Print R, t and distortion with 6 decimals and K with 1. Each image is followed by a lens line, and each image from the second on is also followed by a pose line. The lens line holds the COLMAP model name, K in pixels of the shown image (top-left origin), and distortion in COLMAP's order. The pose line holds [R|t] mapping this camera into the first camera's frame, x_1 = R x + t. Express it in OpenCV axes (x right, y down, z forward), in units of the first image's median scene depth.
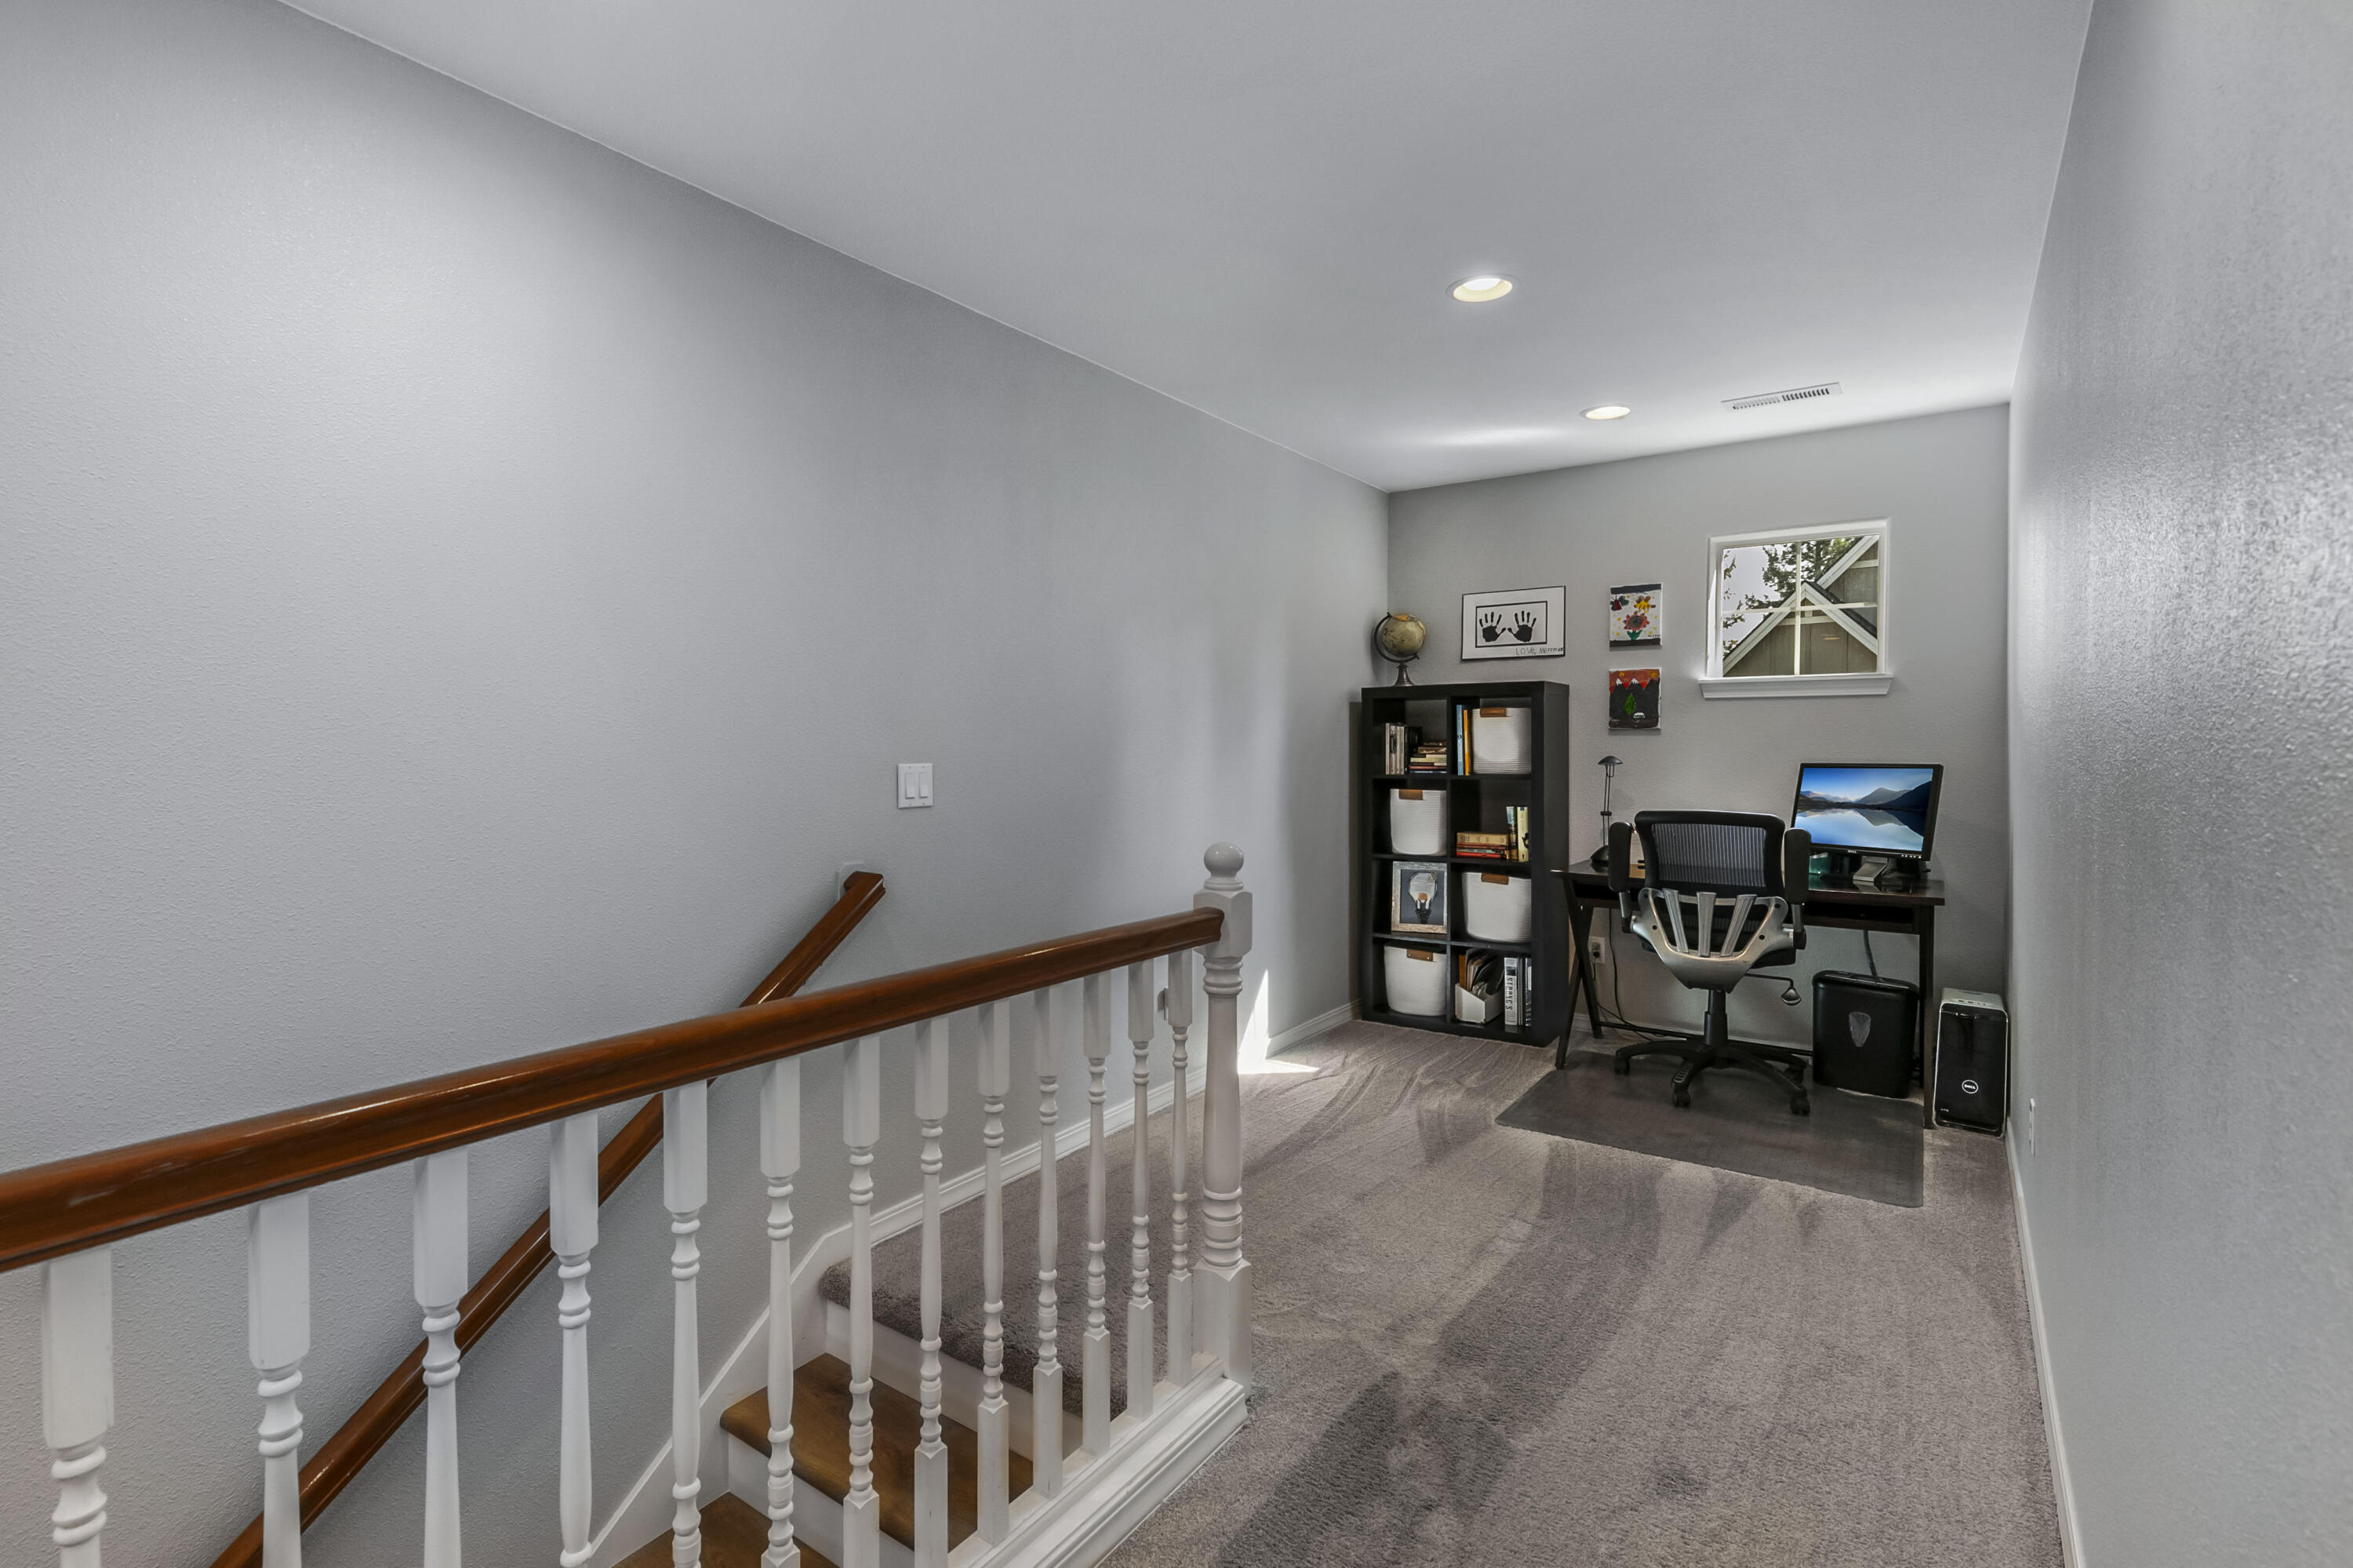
lens RADIAL K [[1076.0, 0, 1176.5], [0, 1076.0, 784.0], [0, 0, 1]] dist [0.002097, 0.000442]
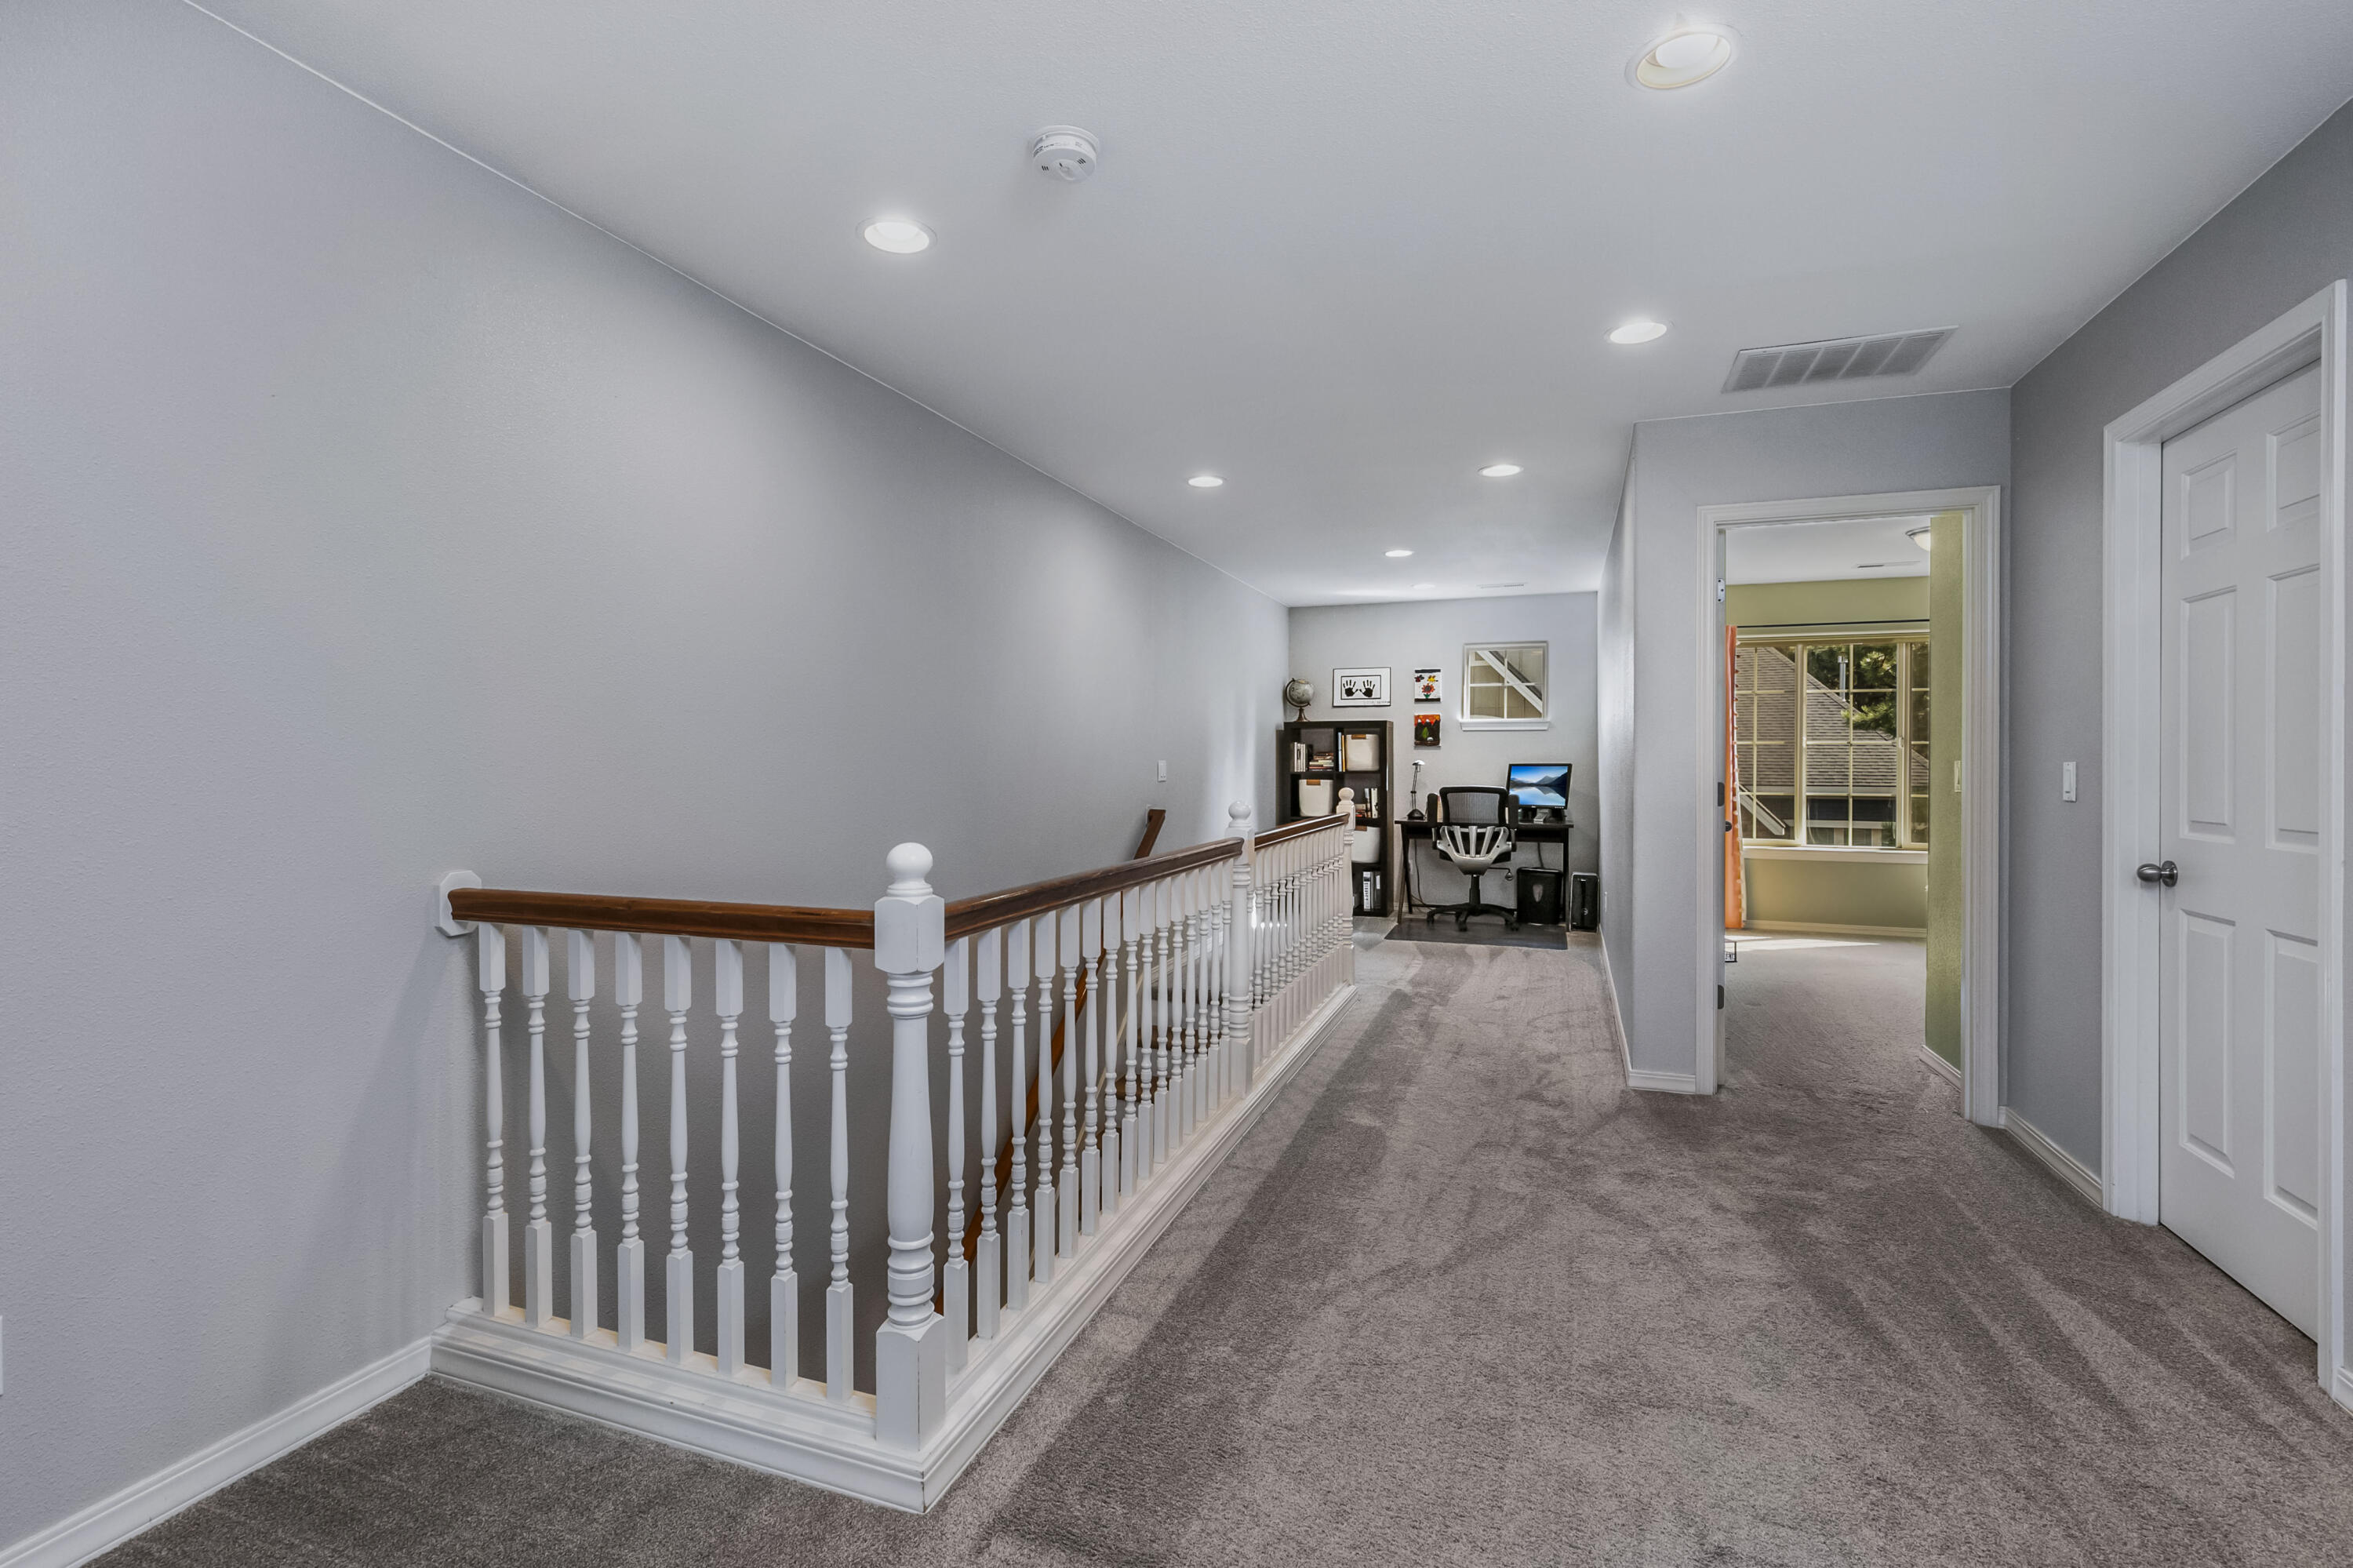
lens RADIAL K [[1039.1, 0, 1237.6], [0, 1039.1, 790.4], [0, 0, 1]] dist [0.077014, 0.000064]
pose [[0.949762, -0.007211, 0.312890, -0.455316], [0.010062, 0.999921, -0.007497, 0.035615], [-0.312812, 0.010269, 0.949760, -0.612498]]
